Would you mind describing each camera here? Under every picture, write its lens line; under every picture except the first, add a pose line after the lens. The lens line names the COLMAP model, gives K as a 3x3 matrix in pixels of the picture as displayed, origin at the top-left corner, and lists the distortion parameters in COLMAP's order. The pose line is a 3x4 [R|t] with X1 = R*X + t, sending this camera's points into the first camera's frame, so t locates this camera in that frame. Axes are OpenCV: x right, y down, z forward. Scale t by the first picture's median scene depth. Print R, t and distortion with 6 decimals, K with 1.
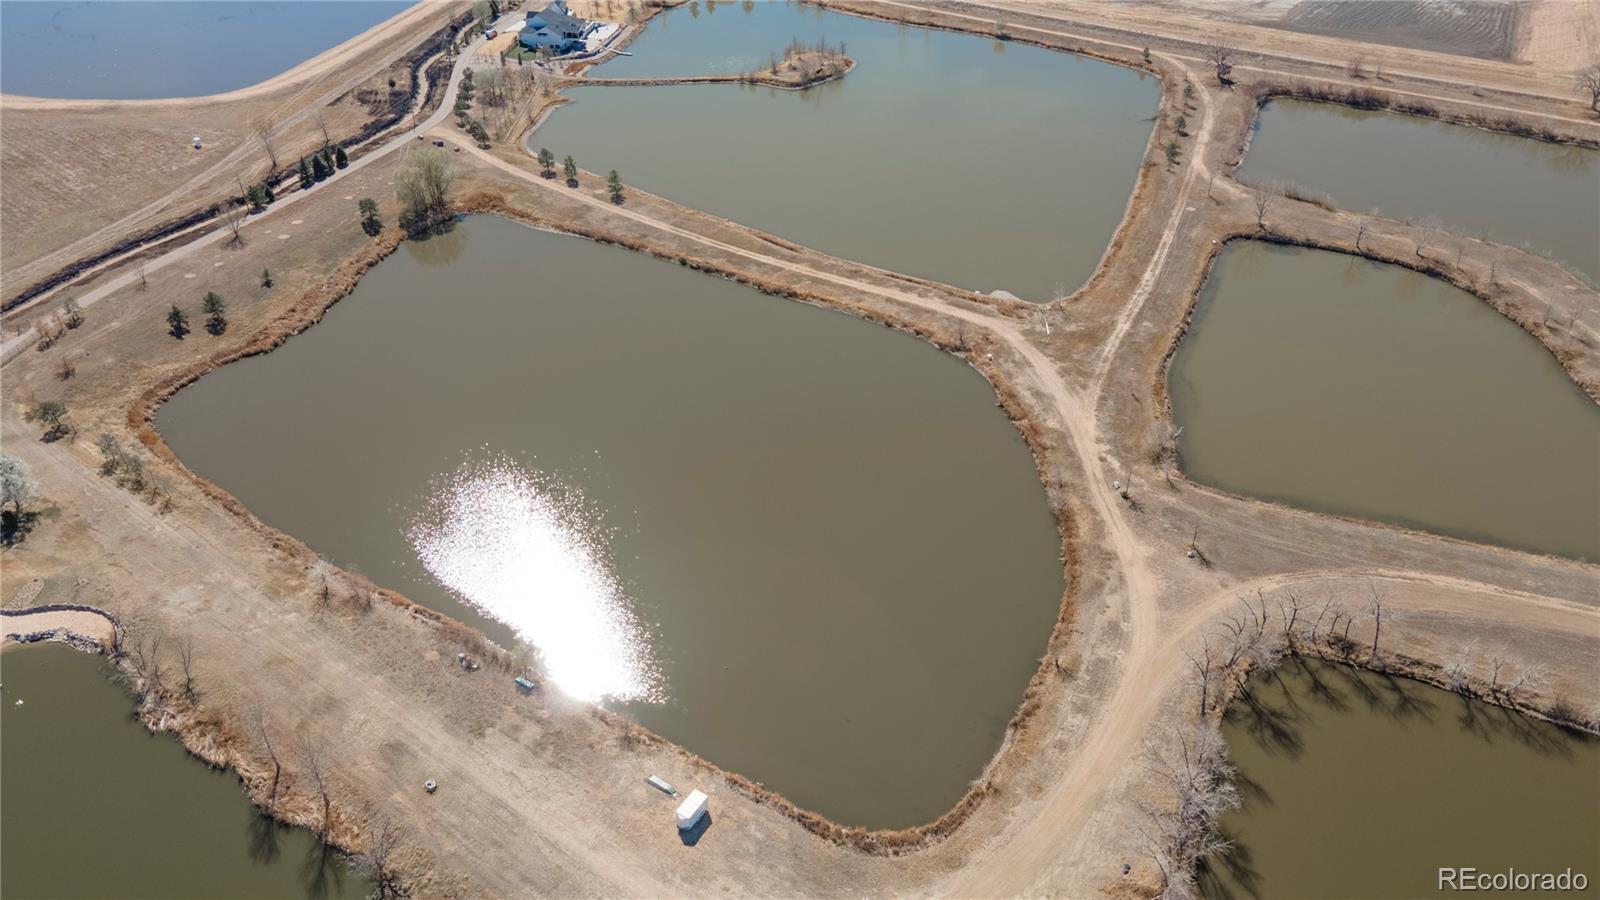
lens RADIAL K [[1176.5, 0, 802.0], [0, 1176.5, 445.2], [0, 0, 1]] dist [0.025714, 0.036822]
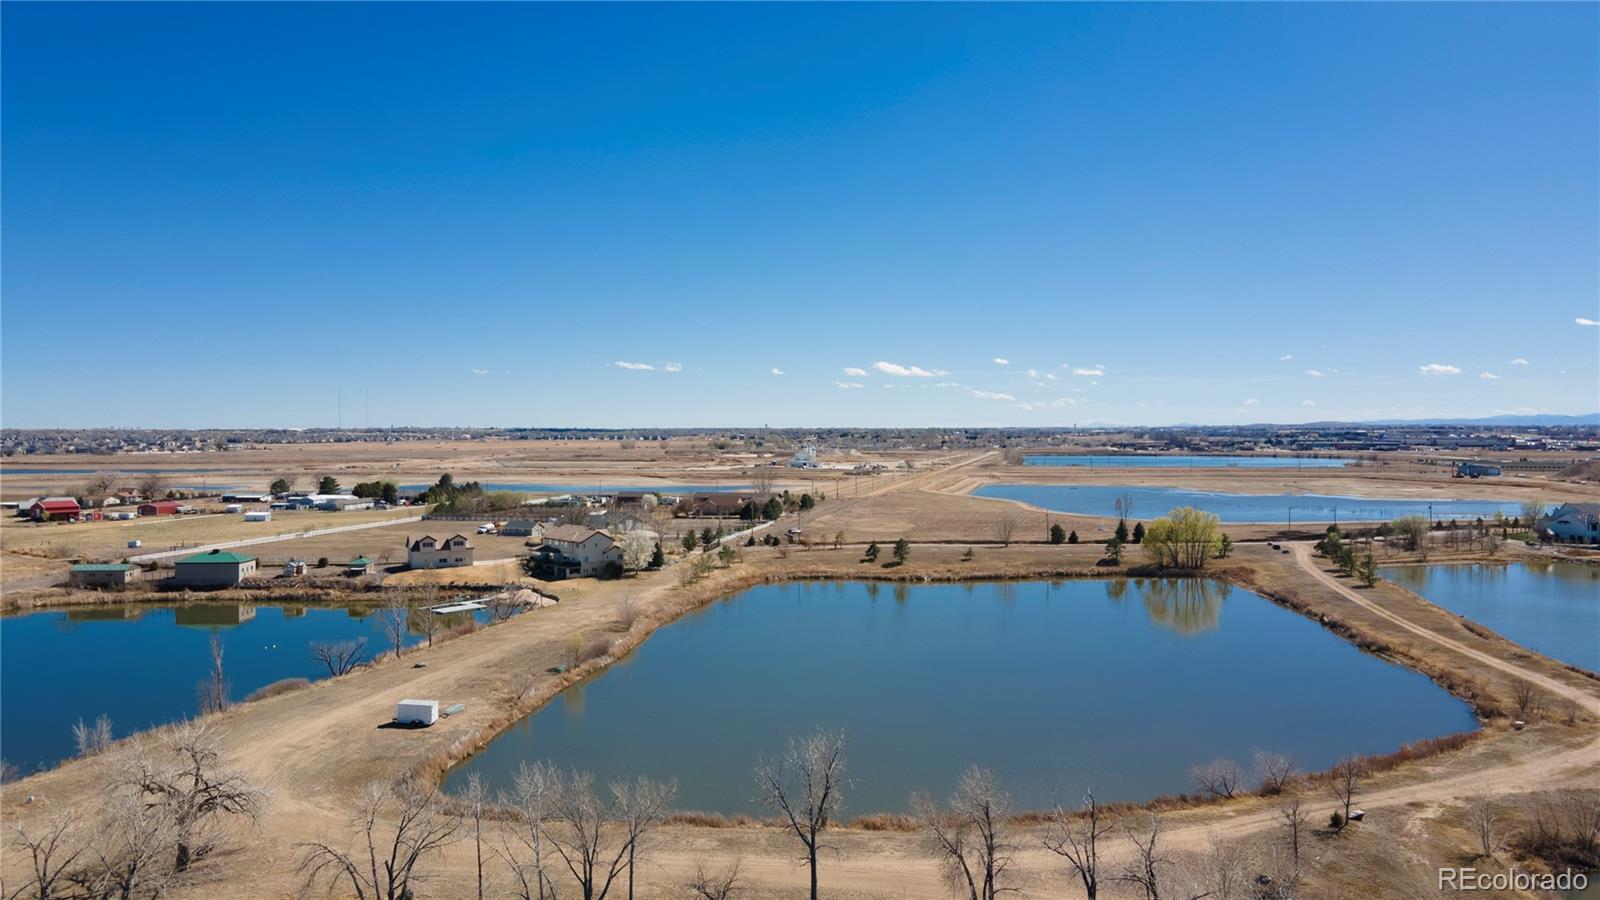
lens RADIAL K [[1176.5, 0, 788.4], [0, 1176.5, 455.0], [0, 0, 1]] dist [0.025714, 0.036822]
pose [[0.416844, 0.015660, -0.908843, 0.542063], [-0.509445, 0.832084, -0.219321, 0.121926], [0.752800, 0.554428, 0.354827, 0.482990]]
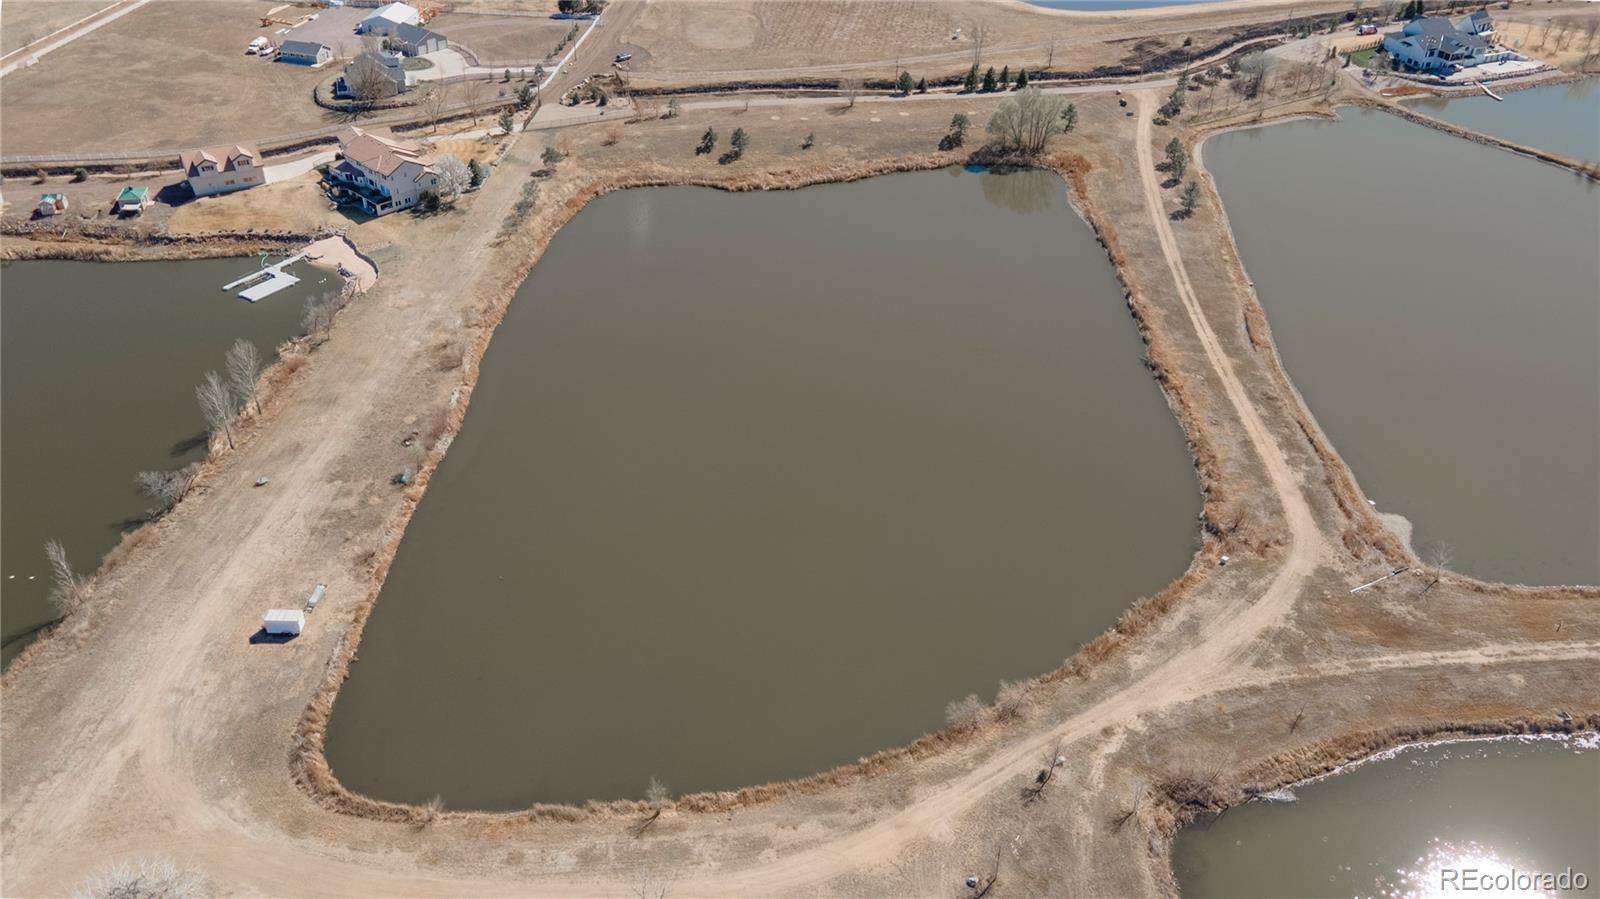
lens RADIAL K [[1257.9, 0, 830.4], [0, 1257.9, 444.1], [0, 0, 1]] dist [0.027039, 0.029172]
pose [[0.542452, 0.487547, -0.684137, 0.520589], [-0.496452, 0.842993, 0.207118, -0.175465], [0.677703, 0.227290, 0.699327, 0.322543]]
